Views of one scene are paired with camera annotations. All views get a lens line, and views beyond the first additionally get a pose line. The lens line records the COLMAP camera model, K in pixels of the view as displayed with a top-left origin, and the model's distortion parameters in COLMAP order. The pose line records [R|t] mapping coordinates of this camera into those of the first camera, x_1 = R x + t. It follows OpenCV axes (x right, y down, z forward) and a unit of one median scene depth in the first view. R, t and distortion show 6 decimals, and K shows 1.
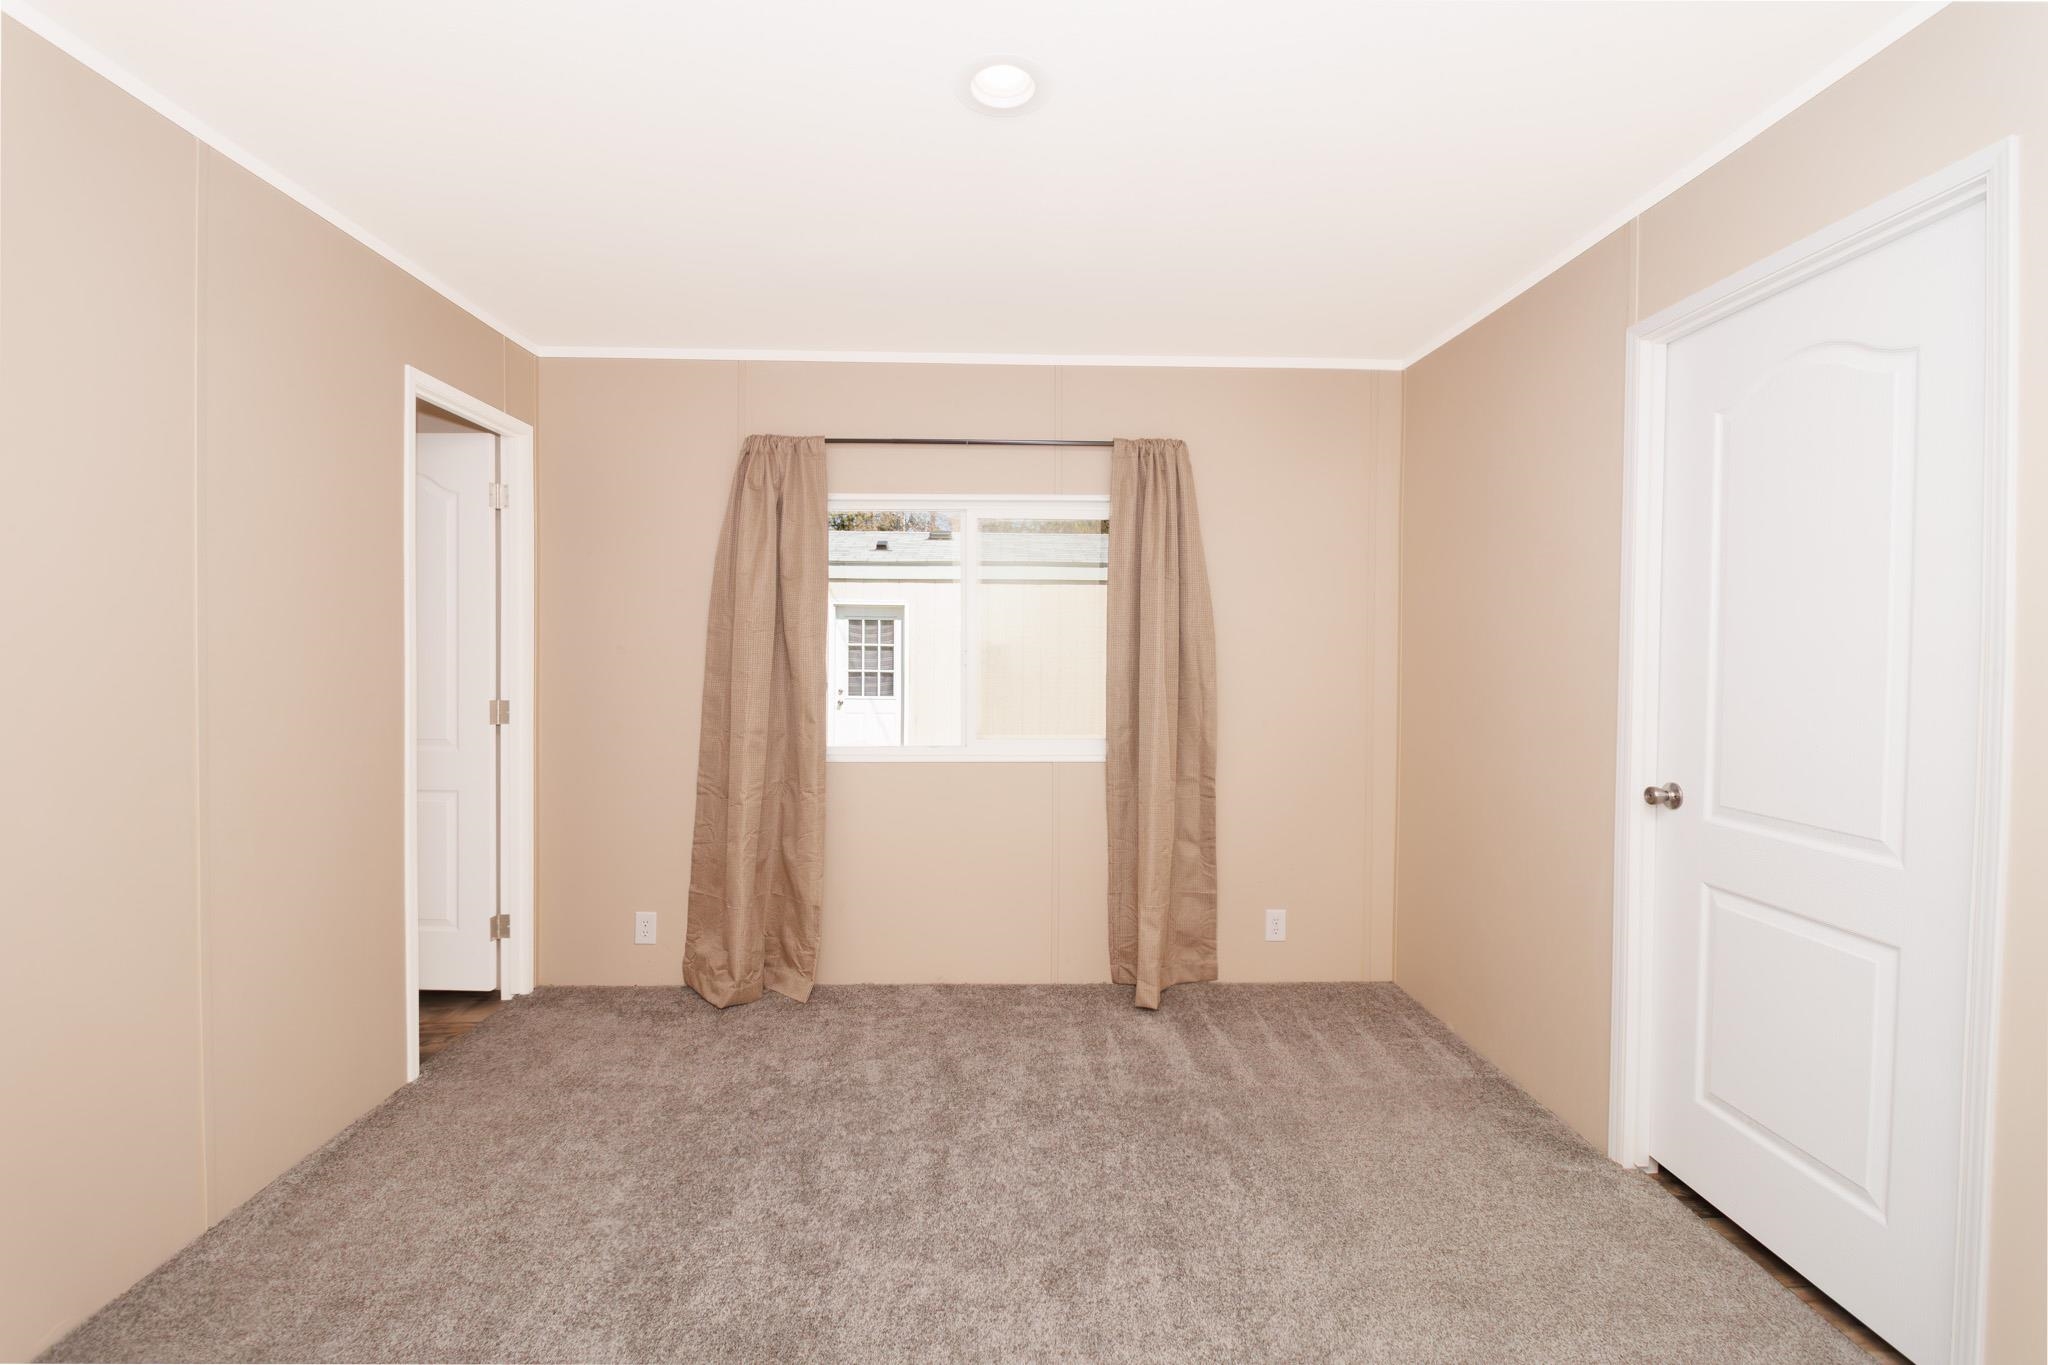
lens RADIAL K [[870.0, 0, 1031.0], [0, 870.0, 658.7], [0, 0, 1]] dist [0.009381, -0.000147]
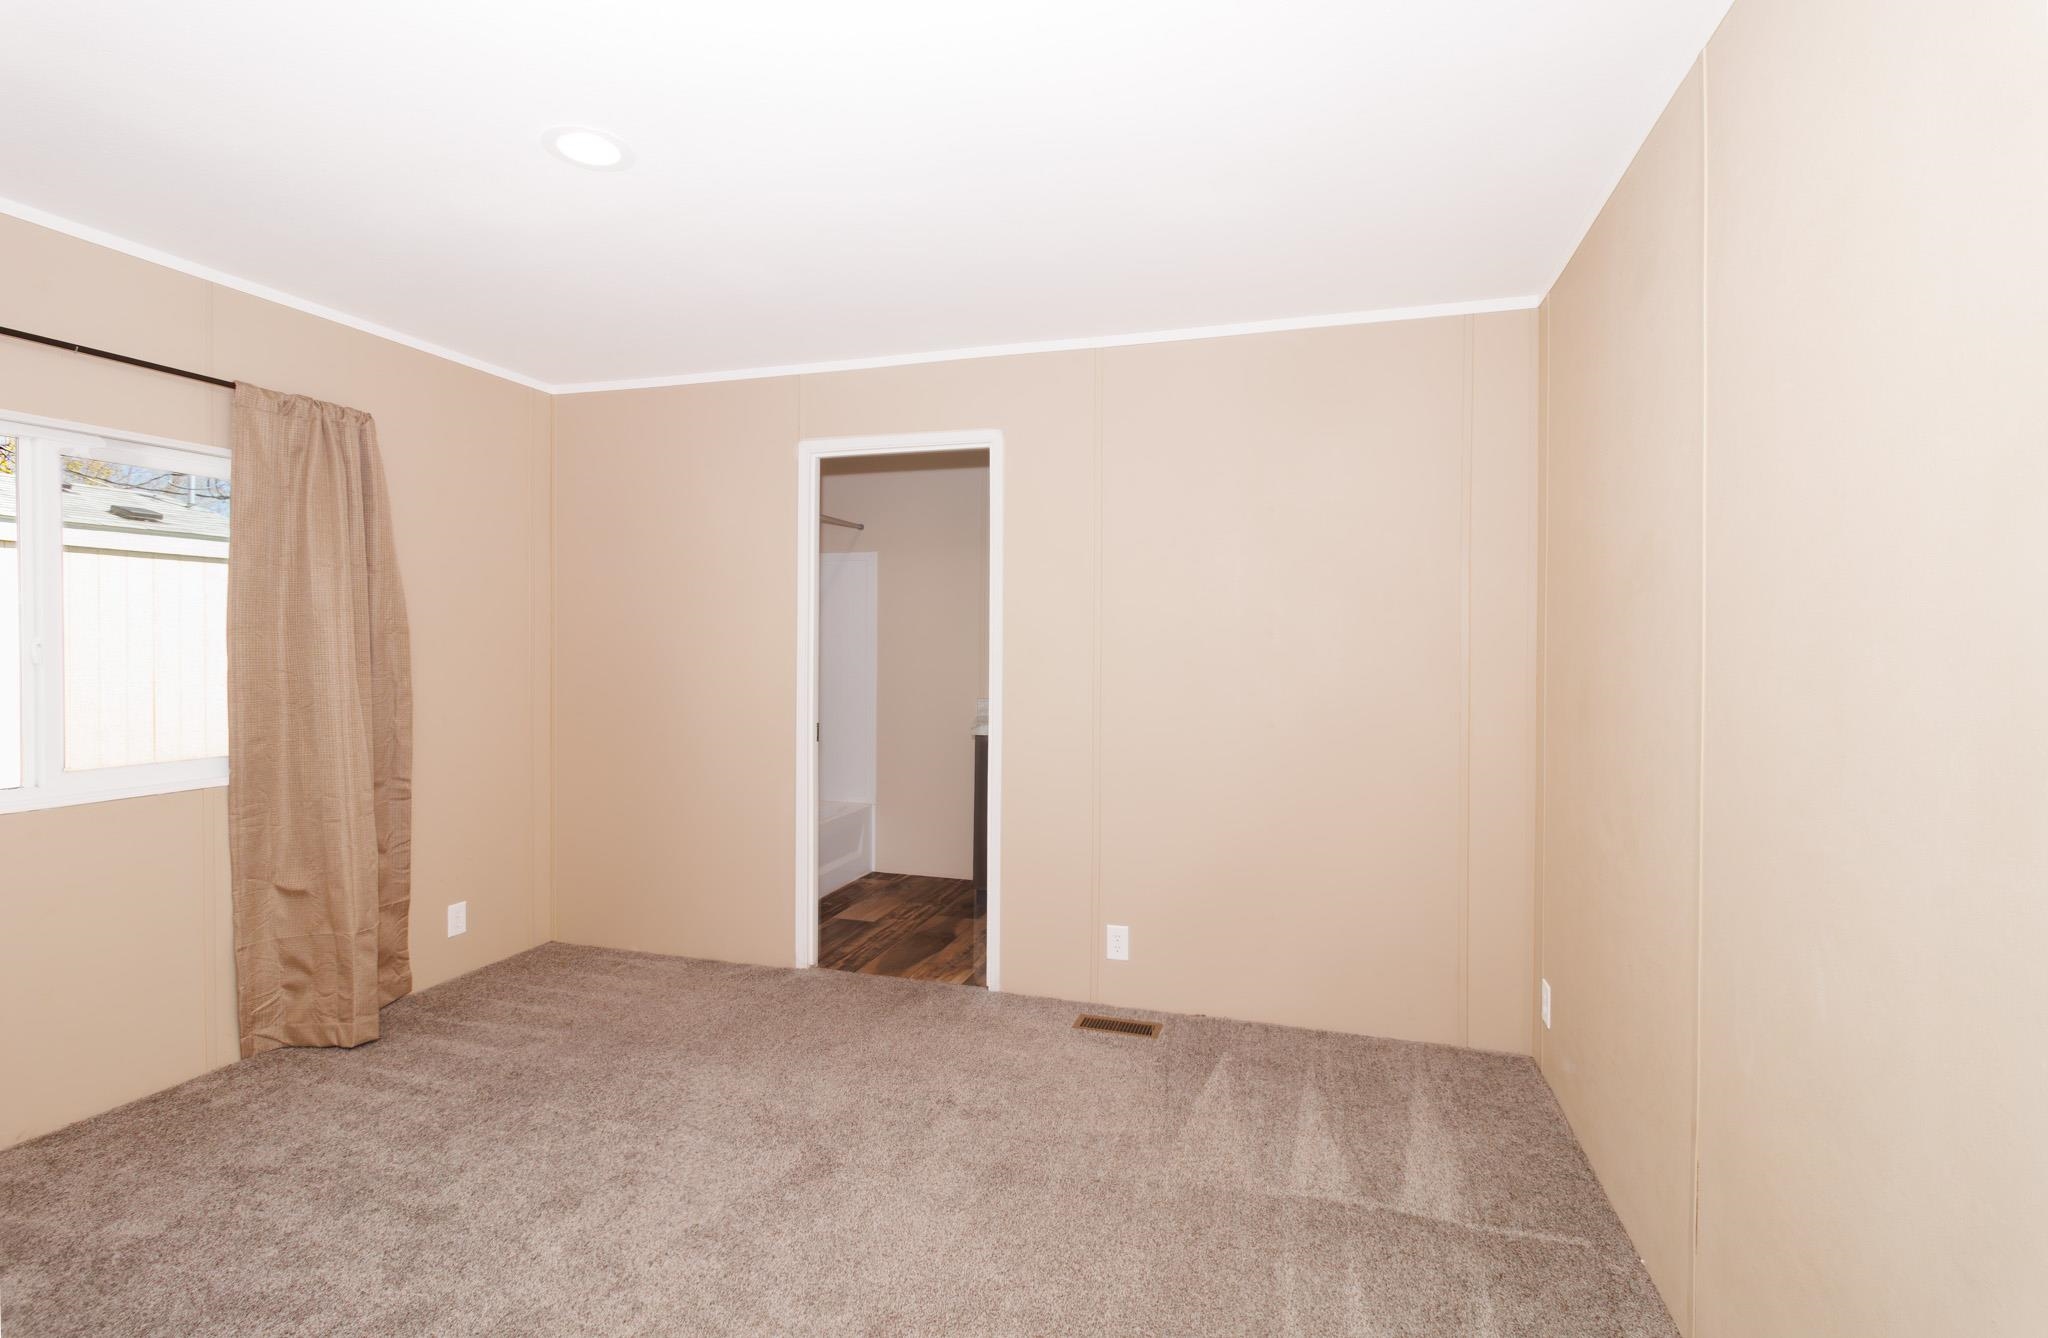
lens RADIAL K [[941.6, 0, 1024.0], [0, 941.6, 669.0], [0, 0, 1]] dist [0.000785, -0.000377]
pose [[0.326539, -0.026352, 0.944816, -0.581457], [-0.007032, 0.999516, 0.030309, -0.023282], [-0.945158, -0.016541, 0.326196, 0.038010]]
